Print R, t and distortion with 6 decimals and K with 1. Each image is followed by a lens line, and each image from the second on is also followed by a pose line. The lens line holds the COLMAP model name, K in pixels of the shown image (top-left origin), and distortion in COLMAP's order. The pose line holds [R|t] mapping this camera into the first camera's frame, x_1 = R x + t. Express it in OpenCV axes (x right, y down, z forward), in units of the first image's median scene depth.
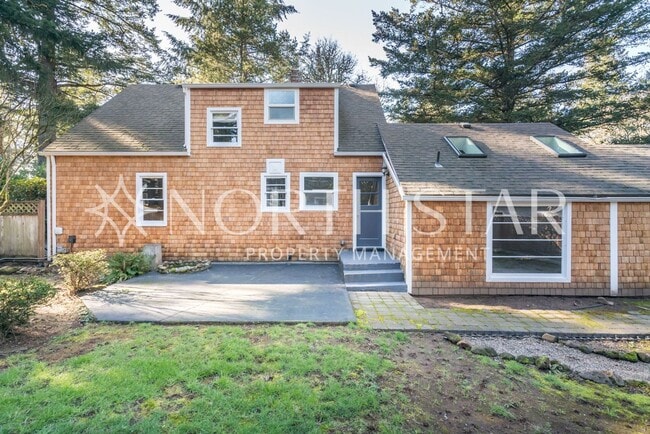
lens RADIAL K [[309.3, 0, 340.6], [0, 309.3, 215.7], [0, 0, 1]] dist [0.003535, -0.000406]
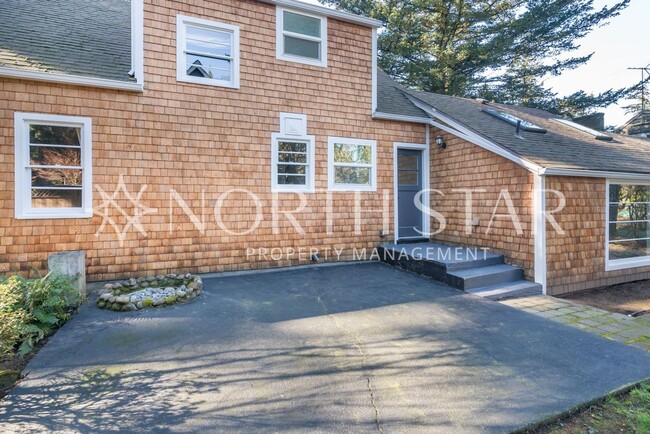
lens RADIAL K [[309.3, 0, 344.1], [0, 309.3, 203.0], [0, 0, 1]] dist [0.003535, -0.000406]
pose [[0.920129, -0.005249, 0.391579, -0.374471], [0.008060, 0.999952, -0.005538, 0.015421], [-0.391531, 0.008252, 0.920128, 0.338343]]
